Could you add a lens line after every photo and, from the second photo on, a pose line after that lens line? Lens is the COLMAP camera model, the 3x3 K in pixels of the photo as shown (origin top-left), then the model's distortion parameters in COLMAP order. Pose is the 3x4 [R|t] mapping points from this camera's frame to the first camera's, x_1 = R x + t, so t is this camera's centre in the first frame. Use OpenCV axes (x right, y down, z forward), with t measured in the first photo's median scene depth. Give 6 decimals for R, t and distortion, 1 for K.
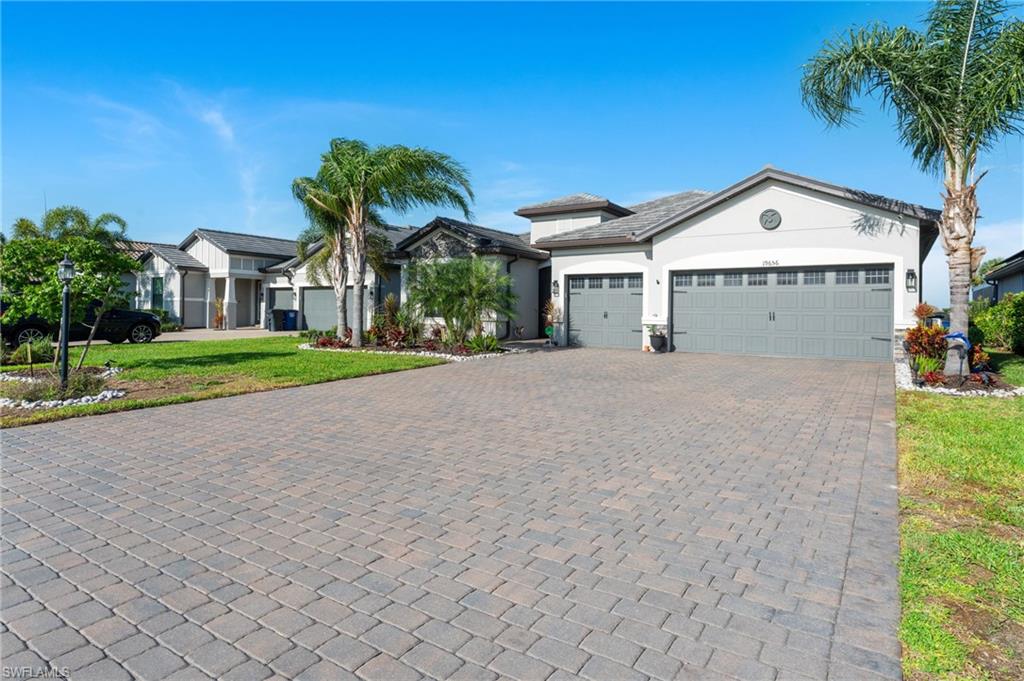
lens RADIAL K [[572.0, 0, 512.0], [0, 572.0, 340.5], [0, 0, 1]] dist [-0.002209, -0.000443]
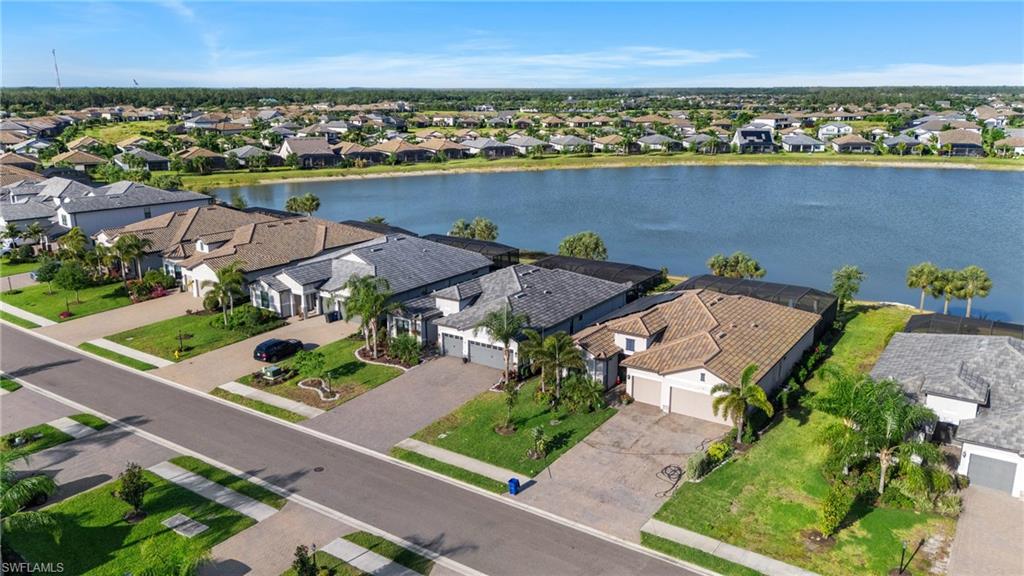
lens RADIAL K [[739.8, 0, 512.0], [0, 739.8, 288.0], [0, 0, 1]] dist [0.090063, -0.000202]
pose [[0.999854, -0.013749, -0.010110, 0.425034], [0.015519, 0.978940, 0.203557, -0.957399], [0.007098, -0.203684, 0.979011, -2.347982]]
